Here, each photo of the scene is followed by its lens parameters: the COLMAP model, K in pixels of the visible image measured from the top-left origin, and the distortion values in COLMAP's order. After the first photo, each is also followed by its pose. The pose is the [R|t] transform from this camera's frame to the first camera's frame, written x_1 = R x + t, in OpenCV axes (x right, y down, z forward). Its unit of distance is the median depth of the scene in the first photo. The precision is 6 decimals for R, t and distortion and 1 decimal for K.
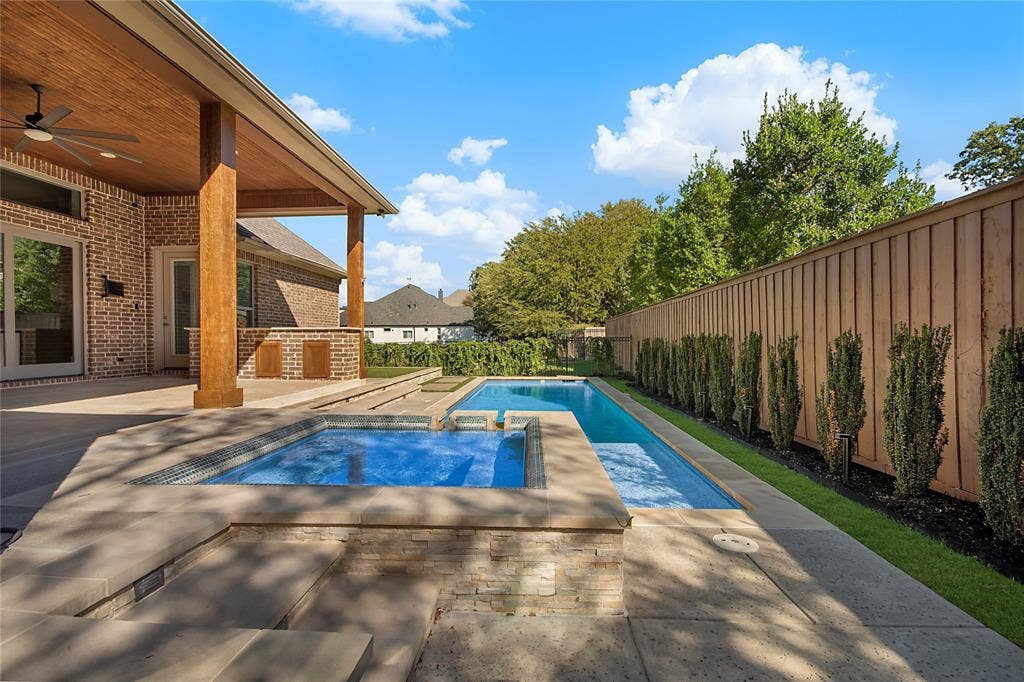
lens RADIAL K [[454.8, 0, 512.0], [0, 454.8, 341.0], [0, 0, 1]] dist [0.001759, -0.000067]
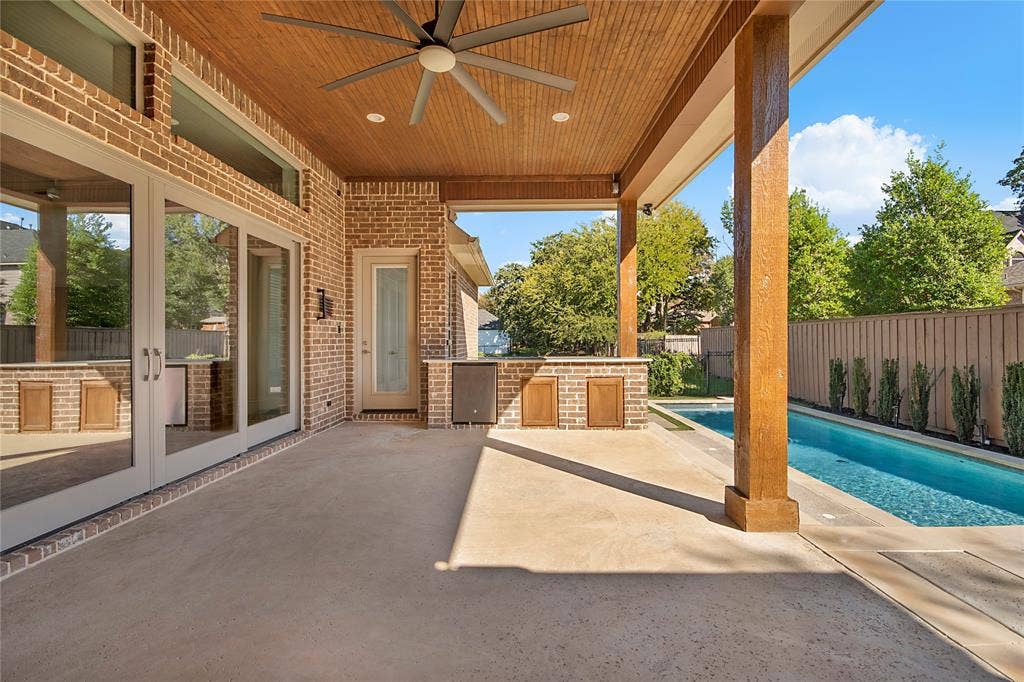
lens RADIAL K [[450.9, 0, 512.0], [0, 450.9, 341.0], [0, 0, 1]] dist [-0.000817, -0.000509]
pose [[0.998246, -0.003029, 0.059125, -0.622254], [0.002999, 0.999995, 0.000583, -0.060352], [-0.059126, -0.000404, 0.998250, 0.266290]]
